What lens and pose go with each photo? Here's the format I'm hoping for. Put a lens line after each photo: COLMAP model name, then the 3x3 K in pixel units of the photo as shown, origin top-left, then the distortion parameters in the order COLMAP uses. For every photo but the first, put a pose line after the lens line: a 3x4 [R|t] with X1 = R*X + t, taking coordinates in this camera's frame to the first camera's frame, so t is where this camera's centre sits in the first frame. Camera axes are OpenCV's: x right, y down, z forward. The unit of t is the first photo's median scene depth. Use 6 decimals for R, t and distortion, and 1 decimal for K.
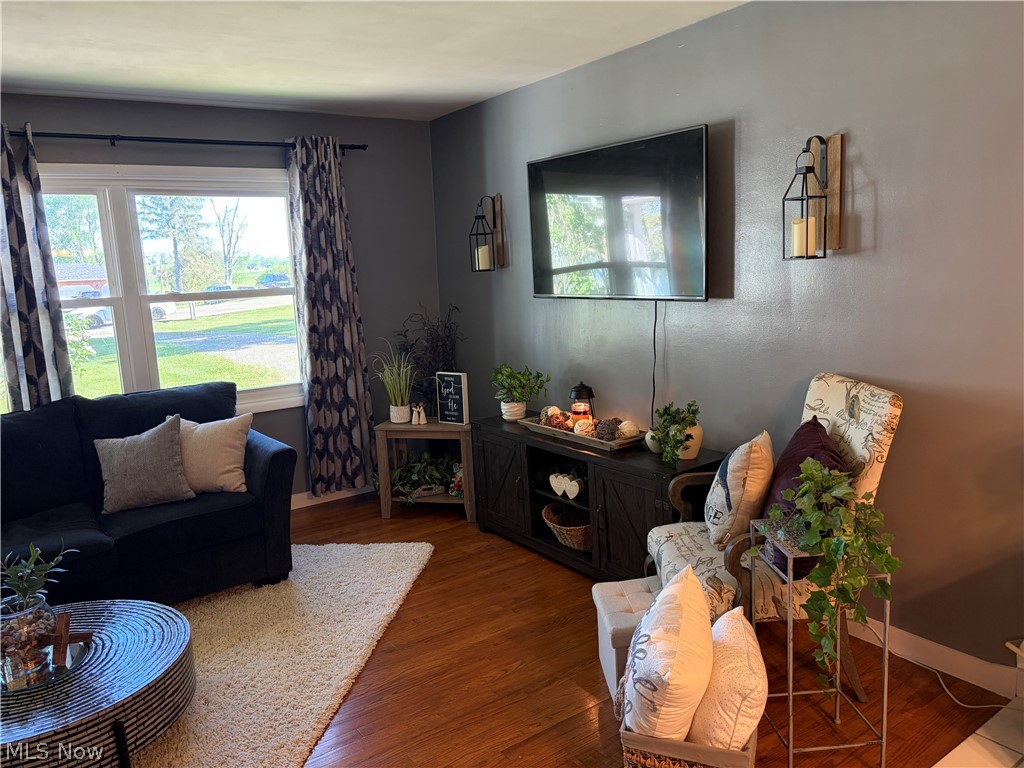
lens RADIAL K [[772.3, 0, 512.6], [0, 772.3, 385.8], [0, 0, 1]] dist [0.046047, -0.018241]
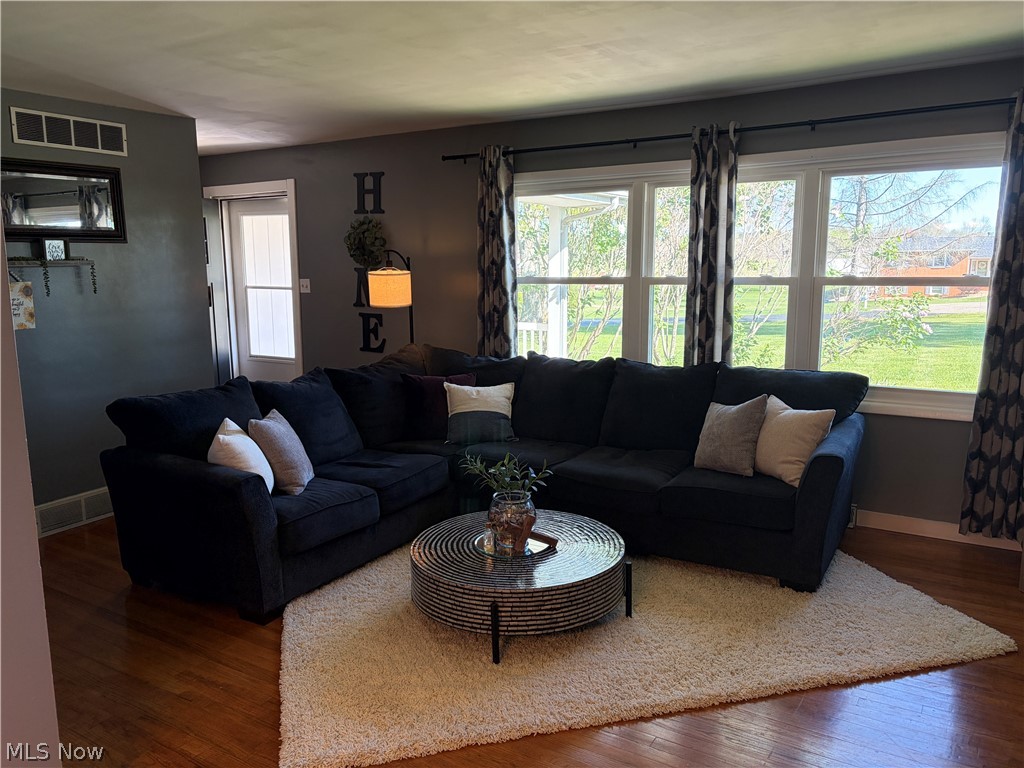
lens RADIAL K [[772.3, 0, 512.9], [0, 772.3, 381.0], [0, 0, 1]] dist [0.046047, -0.018241]
pose [[0.398368, 0.186500, -0.898065, 0.326064], [-0.157910, 0.978436, 0.133144, -0.059648], [0.903530, 0.088773, 0.419228, 0.247533]]
